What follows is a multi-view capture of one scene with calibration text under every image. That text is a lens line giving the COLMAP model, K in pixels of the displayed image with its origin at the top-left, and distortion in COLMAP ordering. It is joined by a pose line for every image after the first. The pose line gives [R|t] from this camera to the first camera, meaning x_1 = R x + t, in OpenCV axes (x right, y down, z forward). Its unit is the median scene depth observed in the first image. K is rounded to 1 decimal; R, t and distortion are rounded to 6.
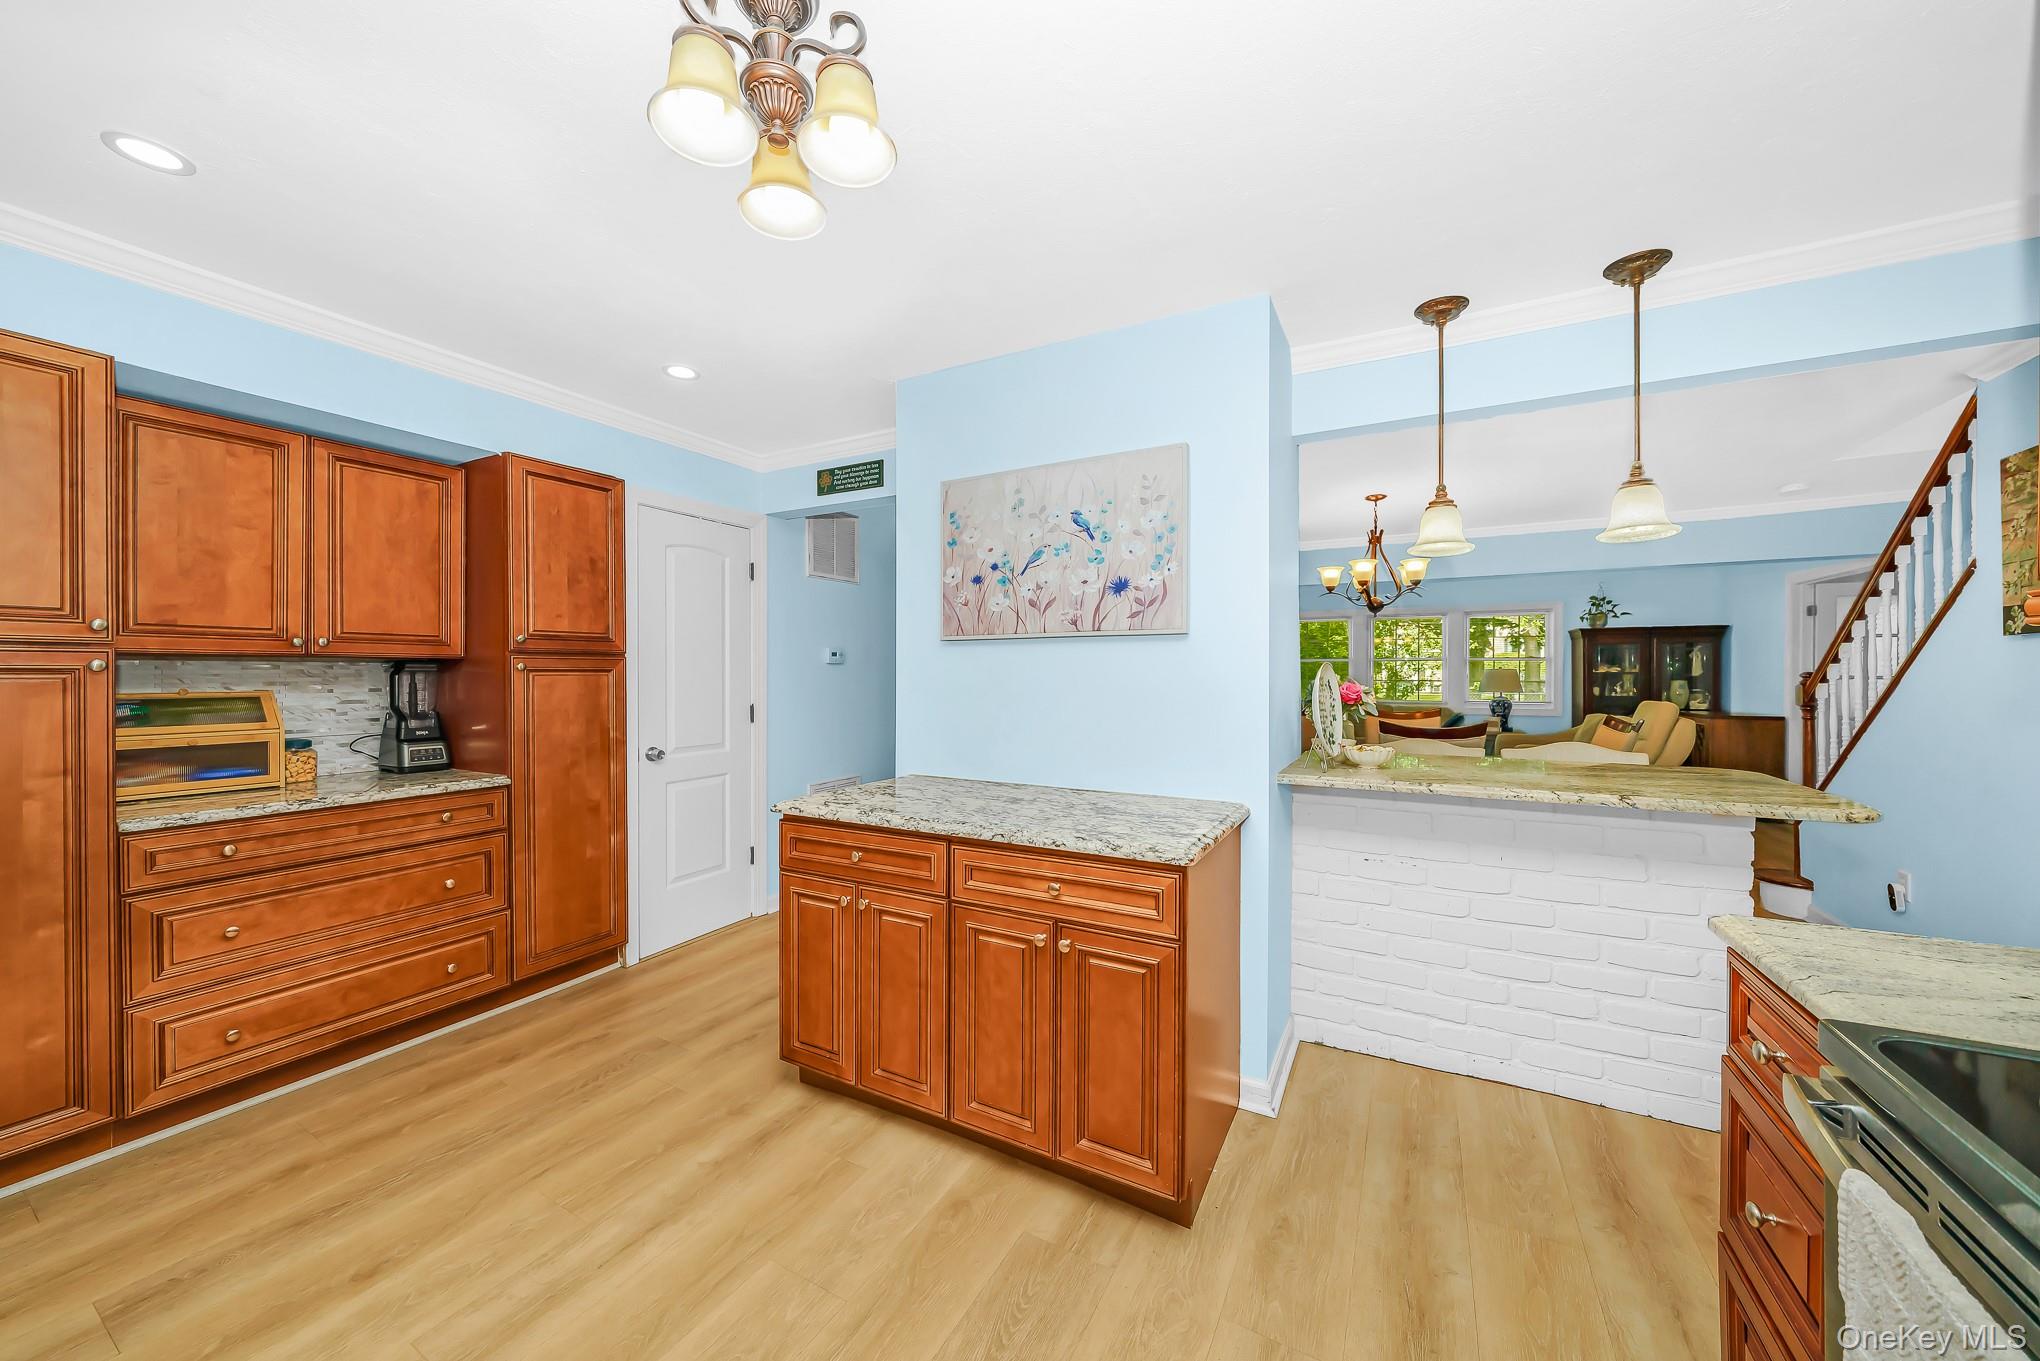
lens RADIAL K [[724.8, 0, 969.0], [0, 724.8, 671.5], [0, 0, 1]] dist [-0.008225, -0.000208]
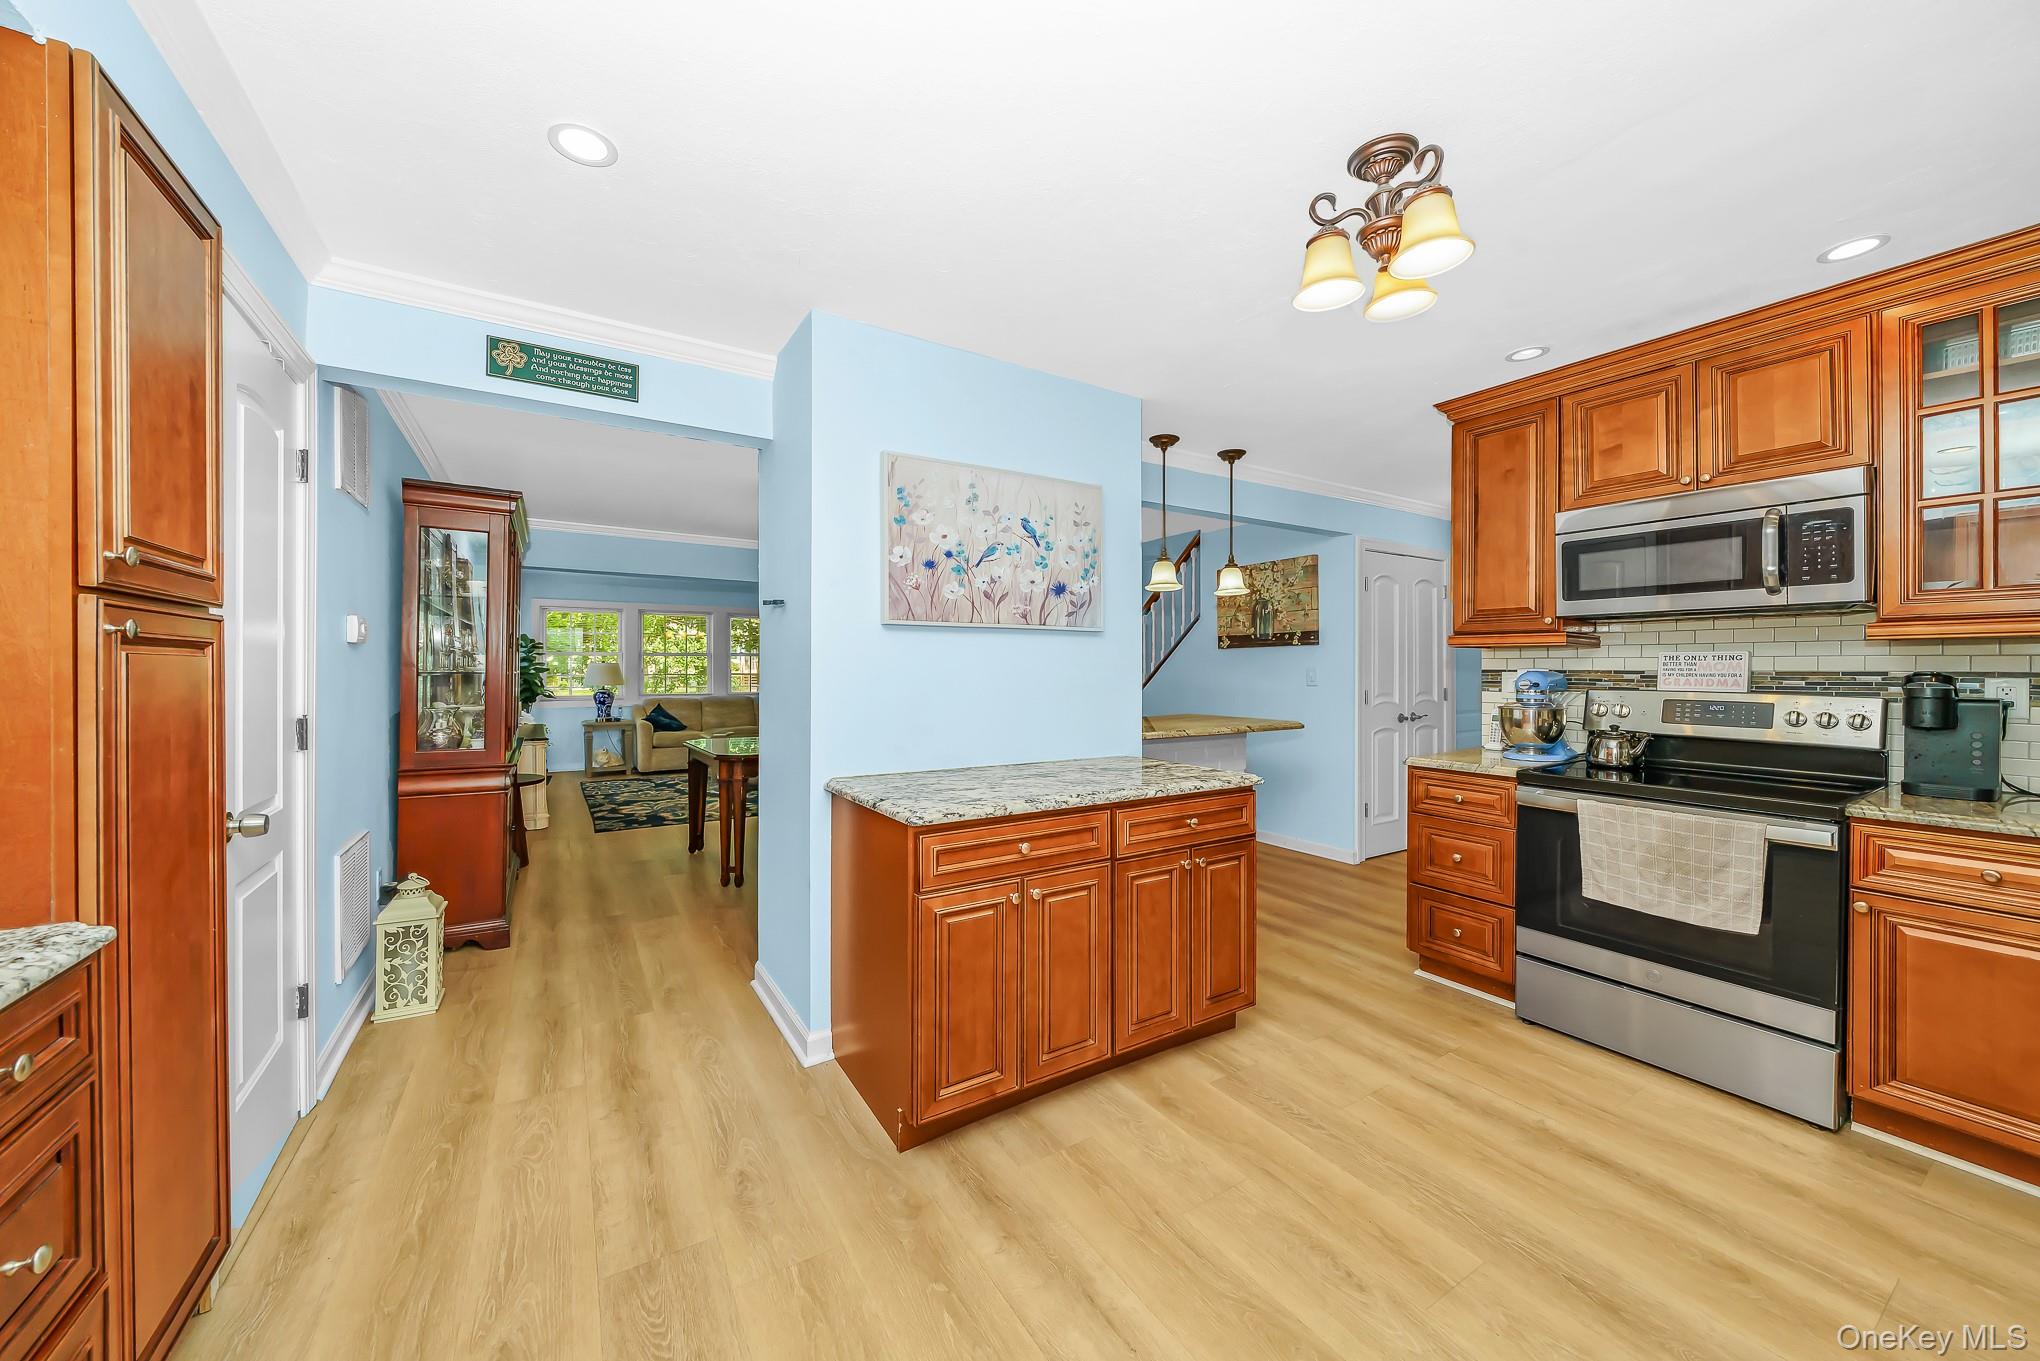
lens RADIAL K [[724.8, 0, 1016.3], [0, 724.8, 673.8], [0, 0, 1]] dist [-0.008225, -0.000208]
pose [[0.464854, -0.003794, 0.885379, -0.871701], [-0.002869, 0.999979, 0.005792, 0.015665], [-0.885383, -0.005233, 0.464833, 0.485983]]
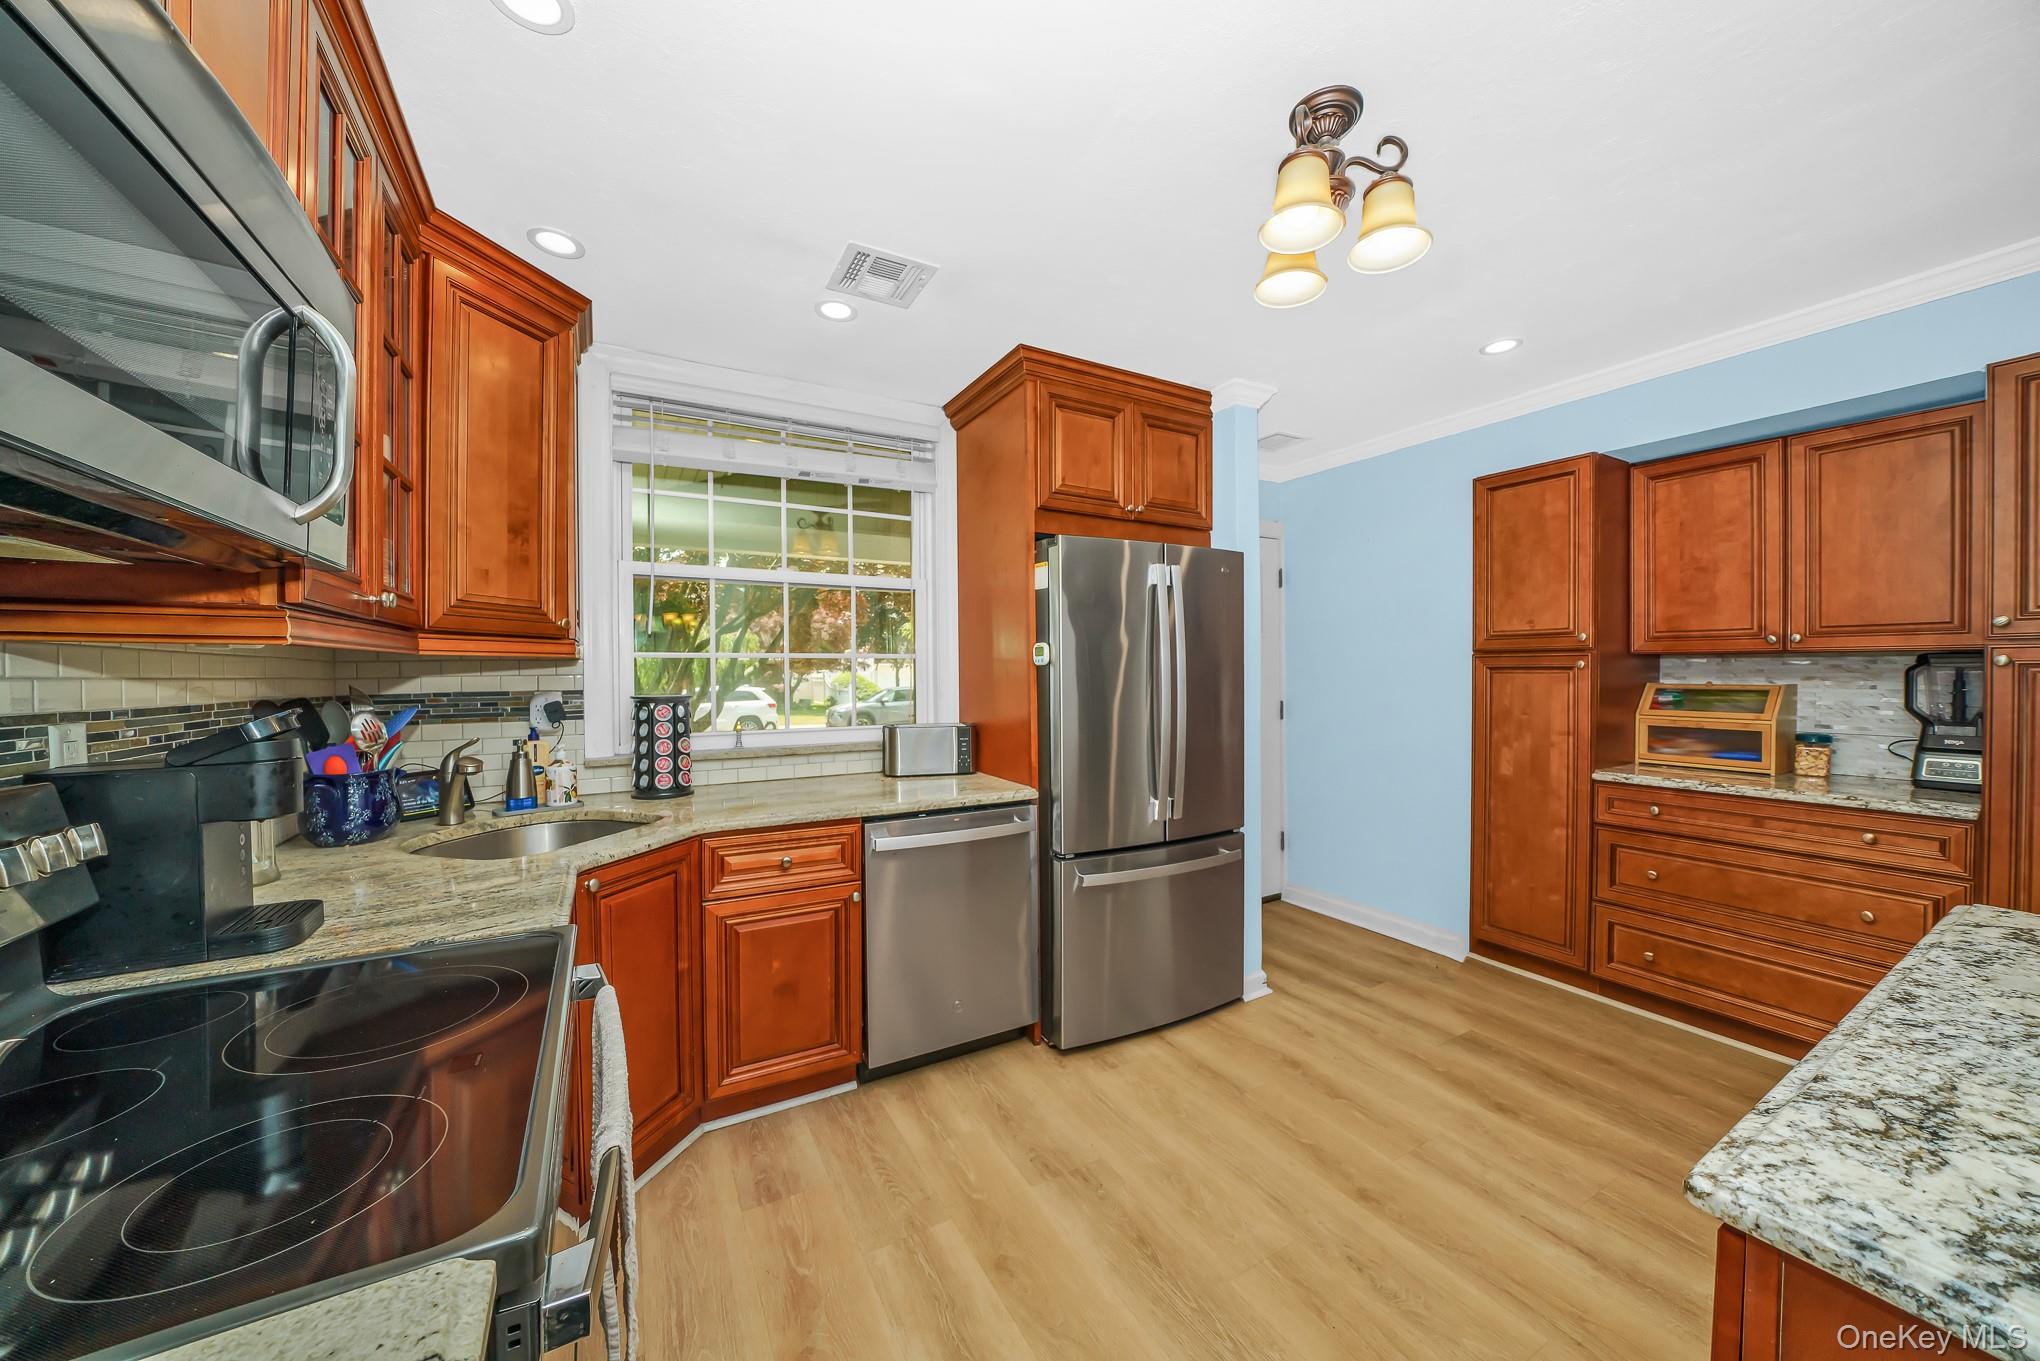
lens RADIAL K [[724.8, 0, 1019.7], [0, 724.8, 656.5], [0, 0, 1]] dist [-0.008225, -0.000208]
pose [[-0.495377, -0.006945, -0.868650, 0.569839], [0.011455, 0.999829, -0.014527, -0.014107], [0.868602, -0.017147, -0.495213, 0.606721]]
